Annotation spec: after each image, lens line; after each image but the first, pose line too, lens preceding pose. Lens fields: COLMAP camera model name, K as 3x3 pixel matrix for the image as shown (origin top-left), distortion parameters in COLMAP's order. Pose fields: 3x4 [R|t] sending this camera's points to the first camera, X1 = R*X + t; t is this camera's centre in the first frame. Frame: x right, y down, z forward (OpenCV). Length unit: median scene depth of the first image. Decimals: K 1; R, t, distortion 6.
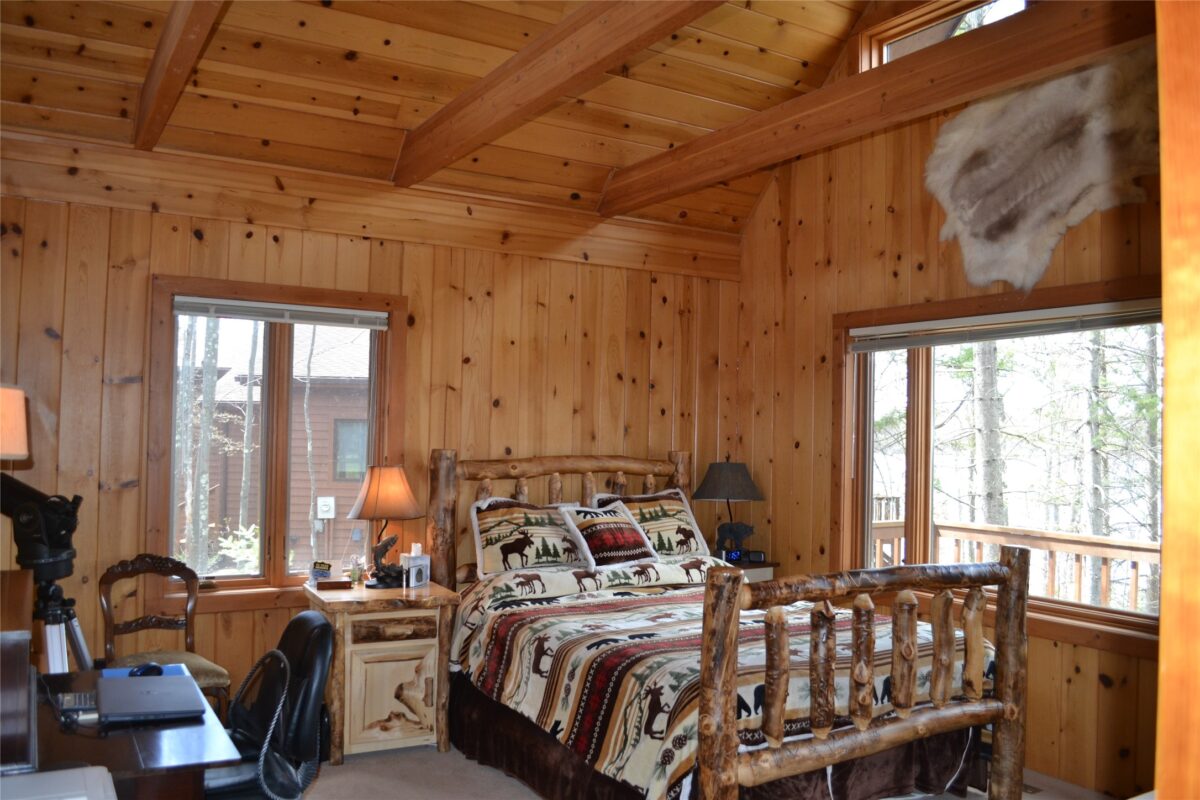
lens RADIAL K [[959.4, 0, 594.1], [0, 959.4, 400.5], [0, 0, 1]] dist [-0.078181, 0.006677]
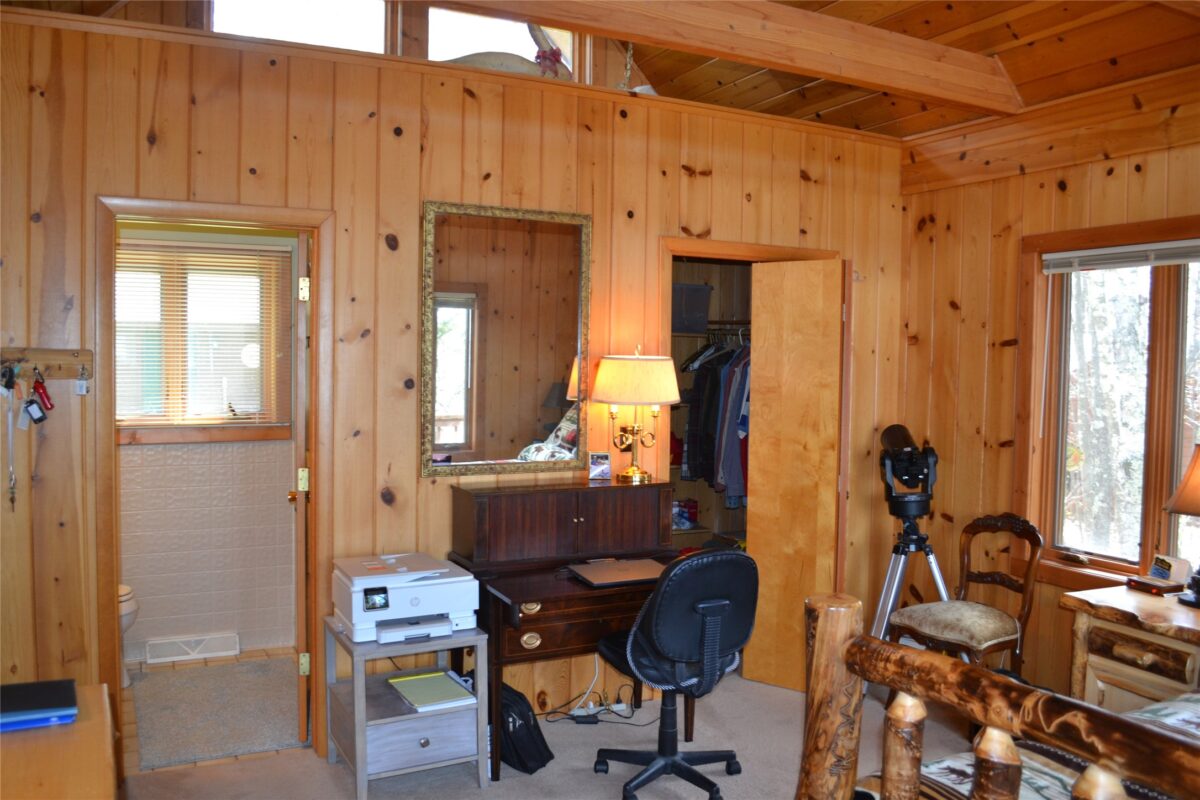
lens RADIAL K [[959.4, 0, 594.1], [0, 959.4, 400.5], [0, 0, 1]] dist [-0.078181, 0.006677]
pose [[-0.048417, 0.022647, -0.998570, 0.548775], [0.027326, 0.999399, 0.021341, 0.005905], [0.998453, -0.026253, -0.049007, 0.581218]]
